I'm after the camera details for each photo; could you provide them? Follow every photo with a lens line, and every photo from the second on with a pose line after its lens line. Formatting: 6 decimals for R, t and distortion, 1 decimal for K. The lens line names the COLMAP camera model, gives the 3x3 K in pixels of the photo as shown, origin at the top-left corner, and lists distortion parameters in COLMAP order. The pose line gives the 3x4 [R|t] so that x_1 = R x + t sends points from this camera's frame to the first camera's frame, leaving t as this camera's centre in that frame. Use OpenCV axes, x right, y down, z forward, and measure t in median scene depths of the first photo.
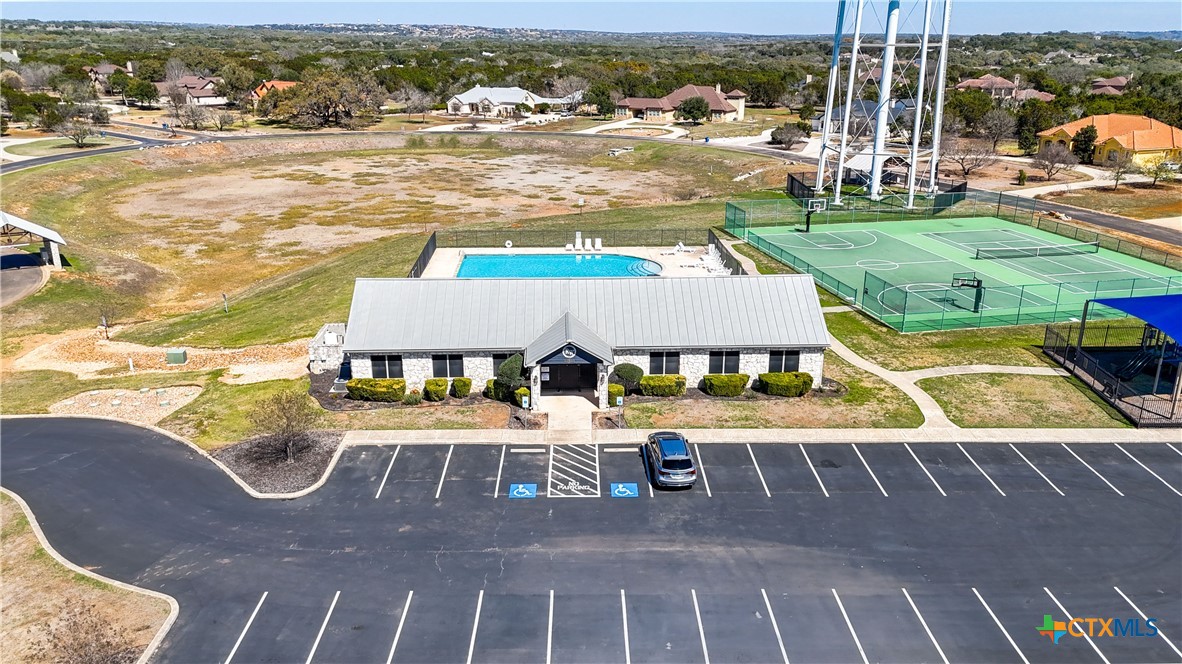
lens RADIAL K [[874.1, 0, 591.0], [0, 874.1, 332.0], [0, 0, 1]] dist [0.074632, -0.060816]
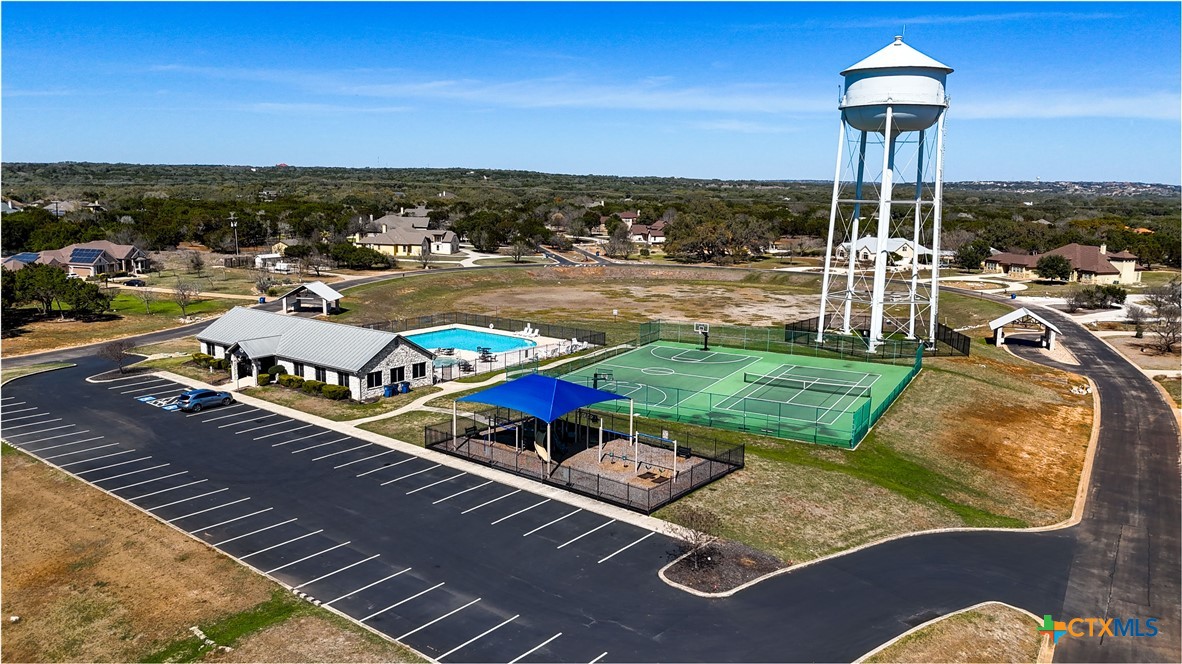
lens RADIAL K [[874.1, 0, 591.0], [0, 874.1, 332.0], [0, 0, 1]] dist [0.074632, -0.060816]
pose [[0.760833, 0.116422, -0.638419, 1.203603], [-0.220175, 0.971733, -0.085188, -0.009338], [0.610455, 0.205378, 0.764961, 0.028997]]
